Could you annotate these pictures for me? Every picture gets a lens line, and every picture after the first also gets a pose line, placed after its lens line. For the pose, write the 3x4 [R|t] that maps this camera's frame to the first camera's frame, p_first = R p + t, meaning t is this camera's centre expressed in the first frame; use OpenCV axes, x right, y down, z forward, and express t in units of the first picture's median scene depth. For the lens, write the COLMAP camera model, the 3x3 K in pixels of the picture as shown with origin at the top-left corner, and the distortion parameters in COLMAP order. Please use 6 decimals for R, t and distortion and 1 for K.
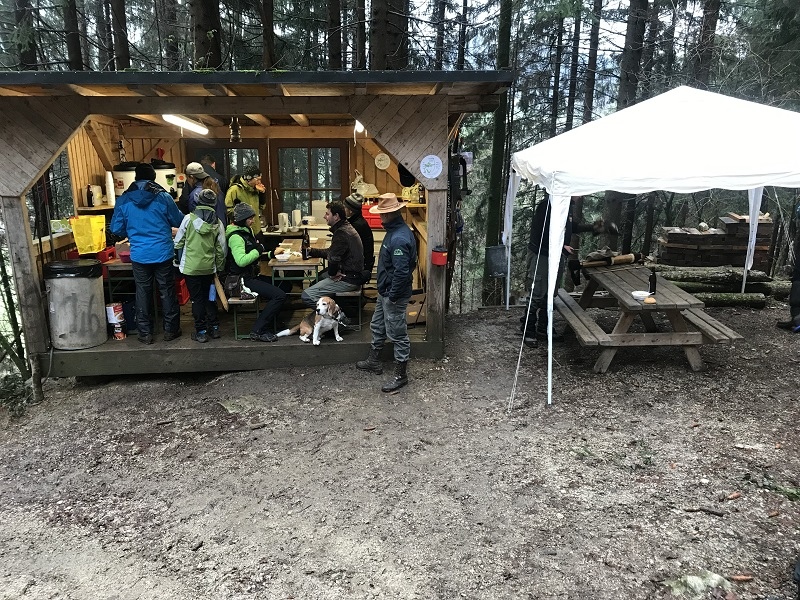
lens RADIAL K [[650.2, 0, 398.3], [0, 650.2, 296.1], [0, 0, 1]] dist [0.018817, -0.014037]
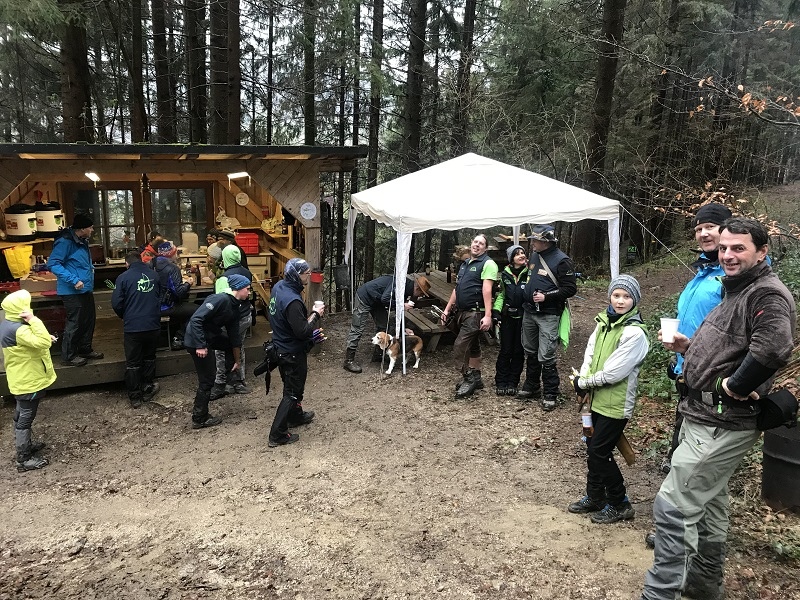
lens RADIAL K [[650.2, 0, 401.8], [0, 650.2, 292.6], [0, 0, 1]] dist [0.018817, -0.014037]
pose [[0.942838, -0.058103, 0.328146, -0.180987], [0.066013, 0.997734, -0.013006, 0.002125], [-0.326647, 0.033925, 0.944538, -0.281497]]
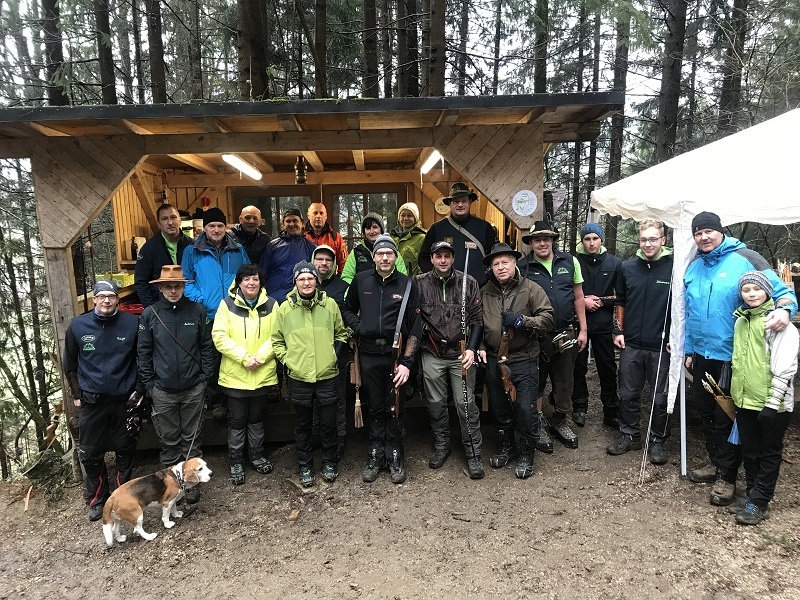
lens RADIAL K [[650.2, 0, 400.3], [0, 650.2, 292.0], [0, 0, 1]] dist [0.018817, -0.014037]
pose [[0.999616, -0.023632, -0.014501, -0.088831], [0.022218, 0.995610, -0.090920, -0.000873], [0.016586, 0.090563, 0.995753, 0.101516]]
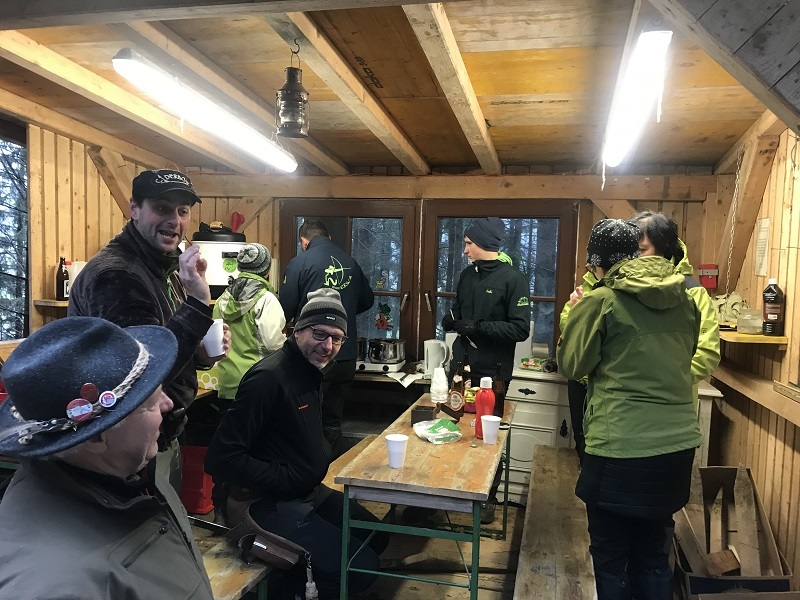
lens RADIAL K [[650.2, 0, 404.6], [0, 650.2, 291.9], [0, 0, 1]] dist [0.018817, -0.014037]
pose [[0.955993, 0.046401, -0.289697, -0.064186], [-0.106897, 0.974628, -0.196653, -0.071065], [0.273222, 0.218967, 0.936698, 0.595578]]
